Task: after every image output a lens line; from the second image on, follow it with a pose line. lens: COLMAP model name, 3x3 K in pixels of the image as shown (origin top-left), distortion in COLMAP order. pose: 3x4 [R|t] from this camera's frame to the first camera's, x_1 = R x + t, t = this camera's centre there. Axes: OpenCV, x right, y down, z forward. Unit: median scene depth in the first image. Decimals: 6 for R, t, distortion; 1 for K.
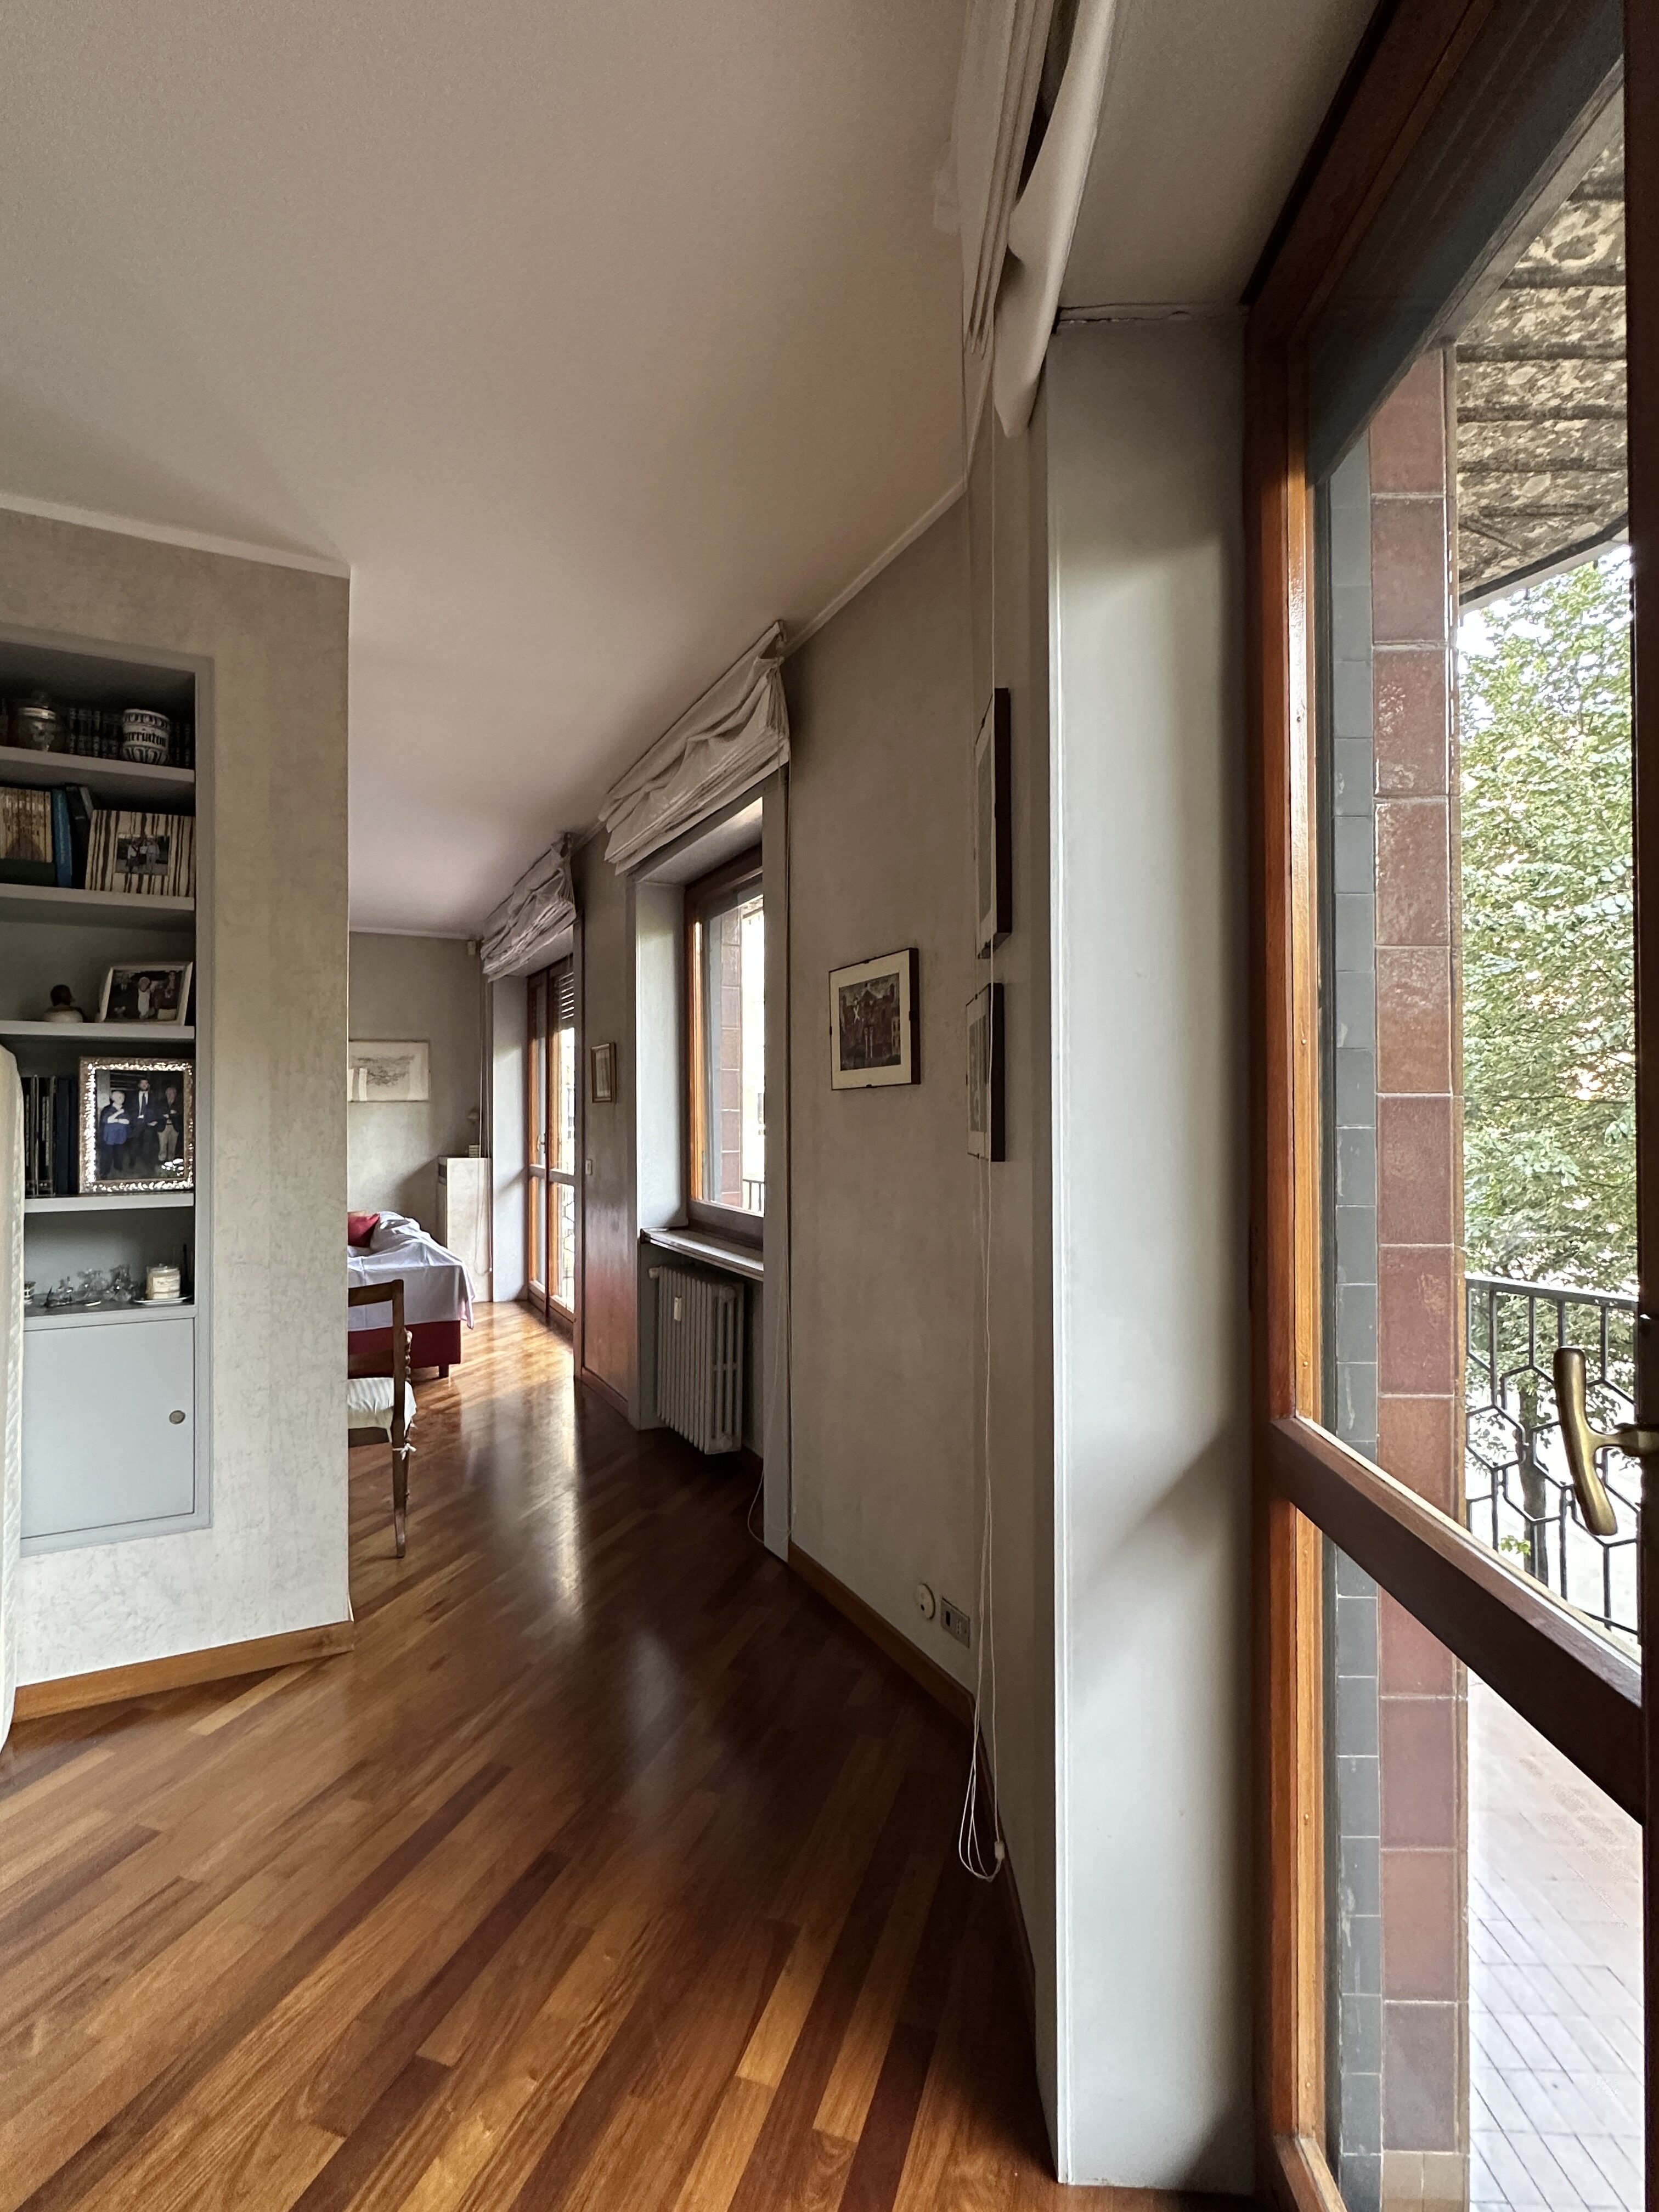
lens RADIAL K [[1027.6, 0, 829.2], [0, 1027.6, 1108.7], [0, 0, 1]] dist [-0.003536, -0.000392]
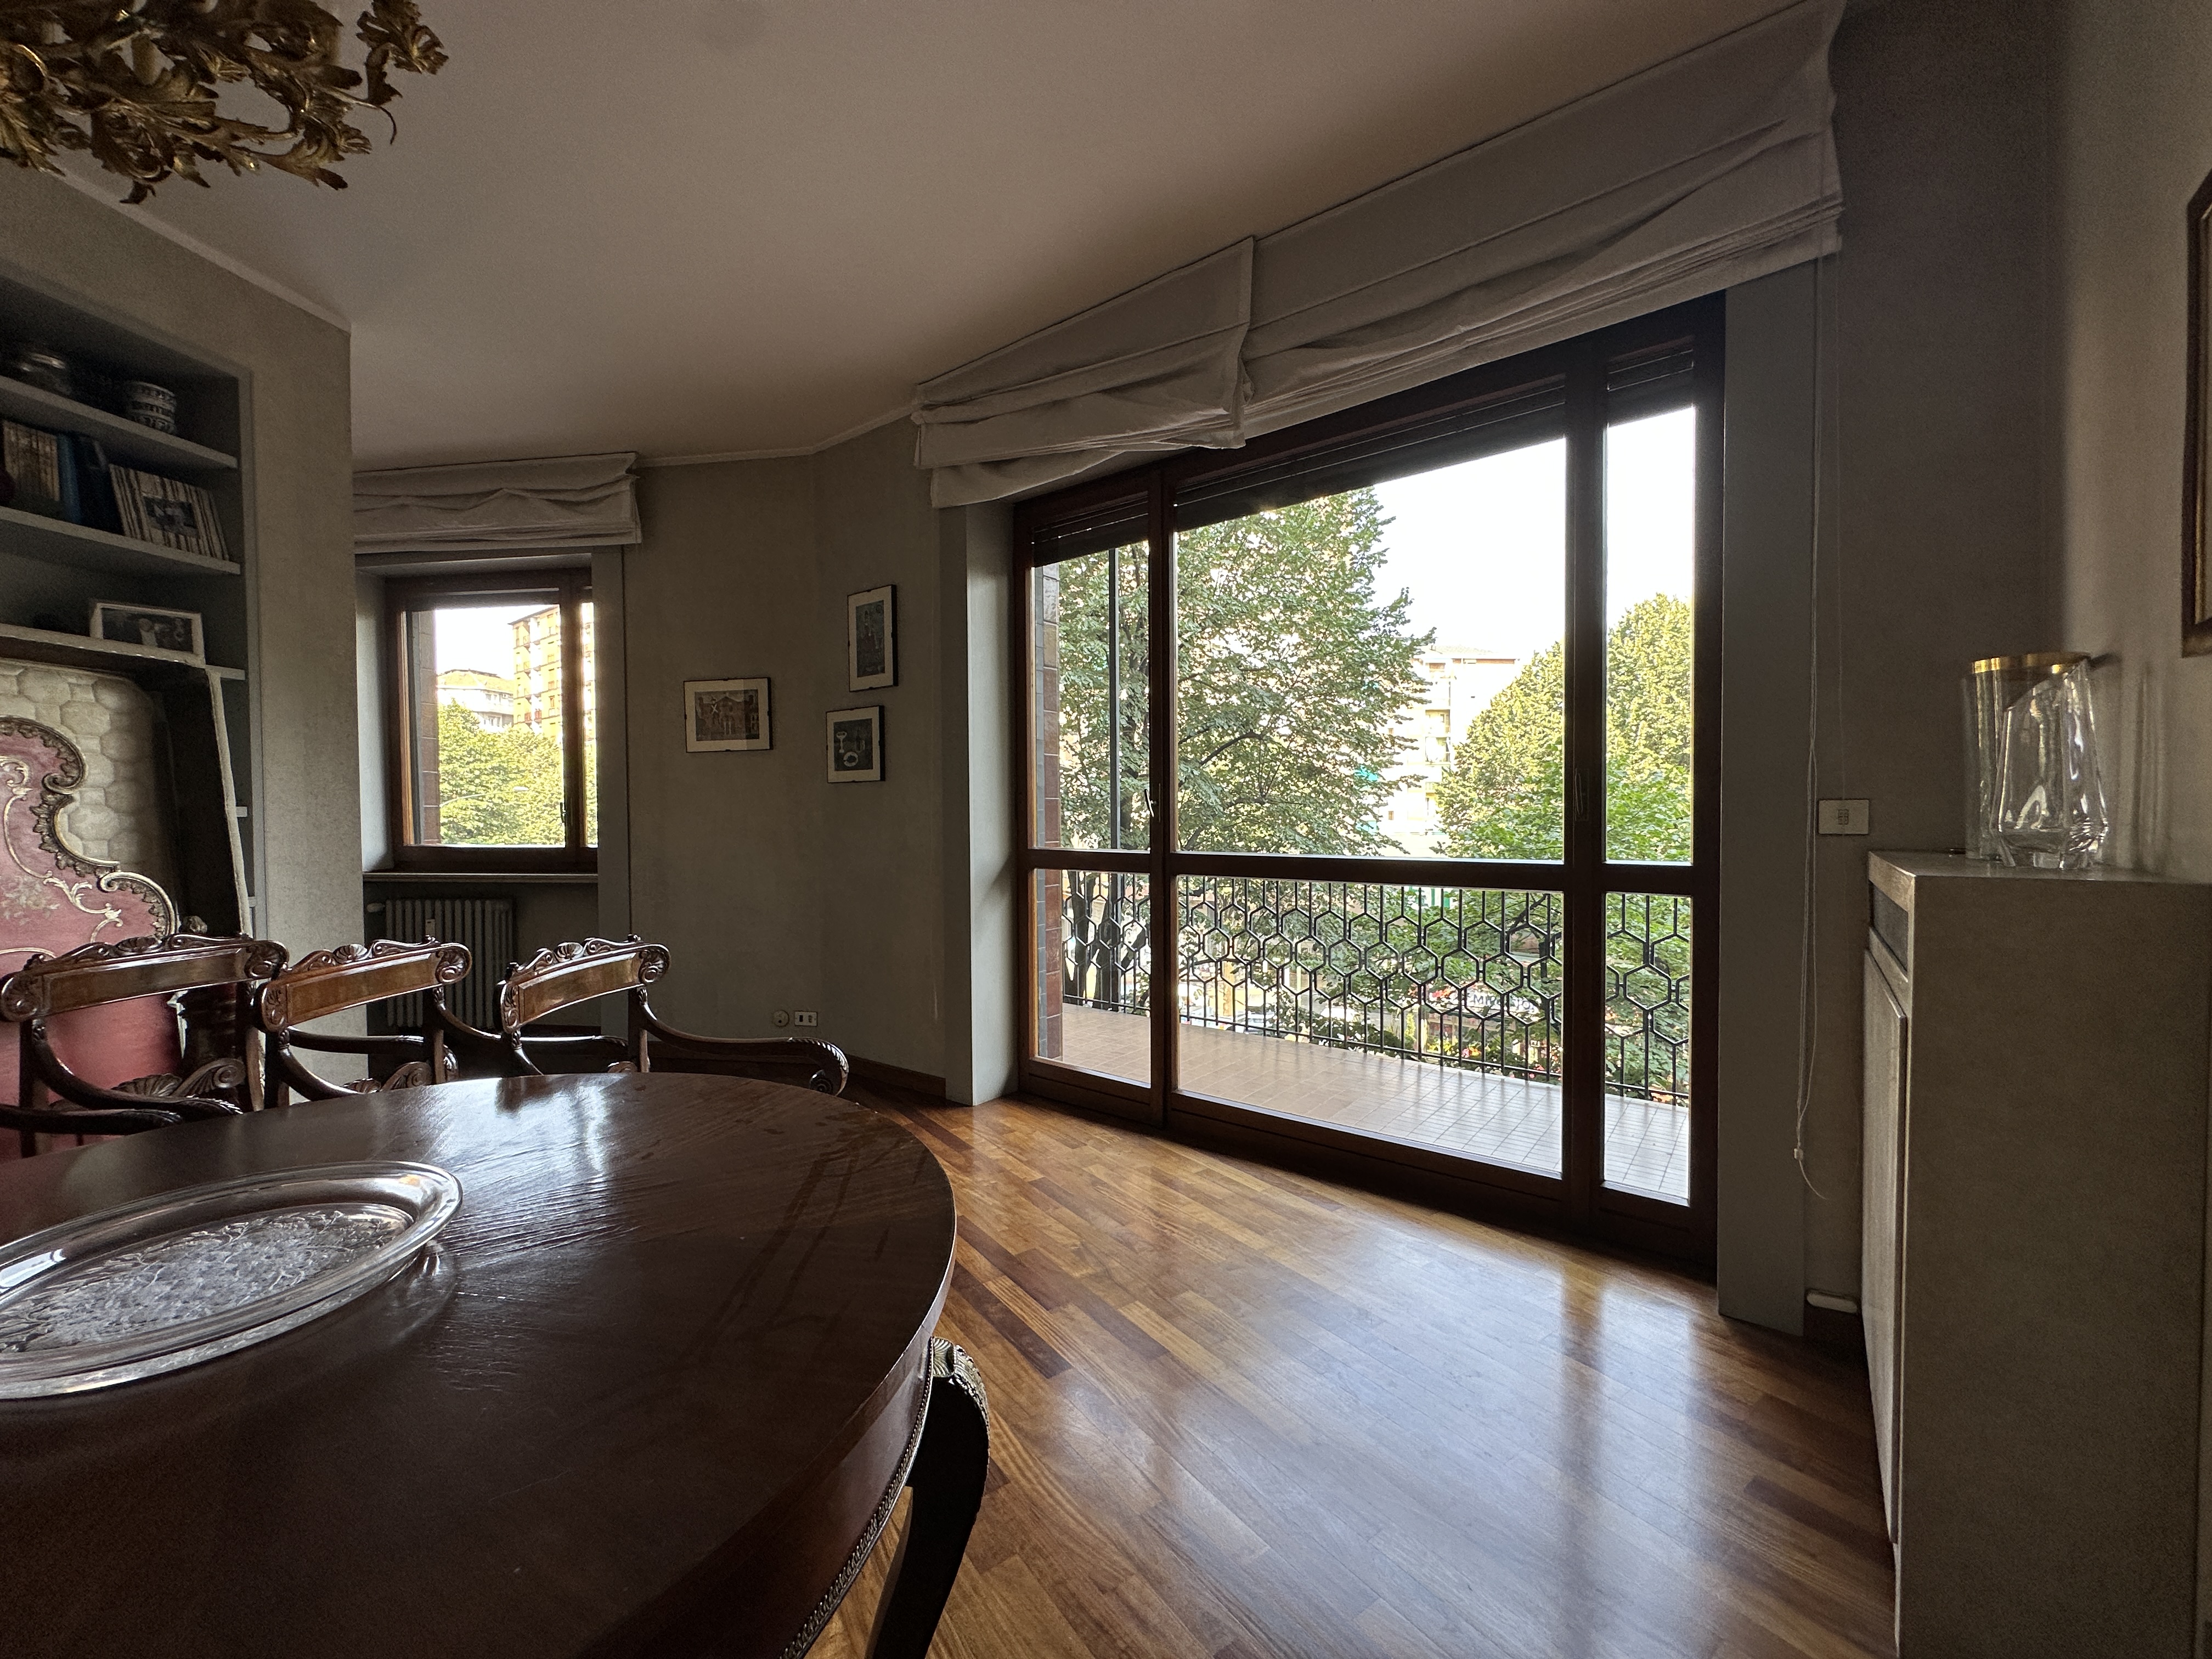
lens RADIAL K [[886.0, 0, 1114.4], [0, 886.0, 827.4], [0, 0, 1]] dist [-0.004358, -0.000151]
pose [[0.578664, -0.016133, 0.815407, -0.872439], [0.003999, 0.999848, 0.016944, 0.092841], [-0.815556, -0.006544, 0.578641, -0.450412]]
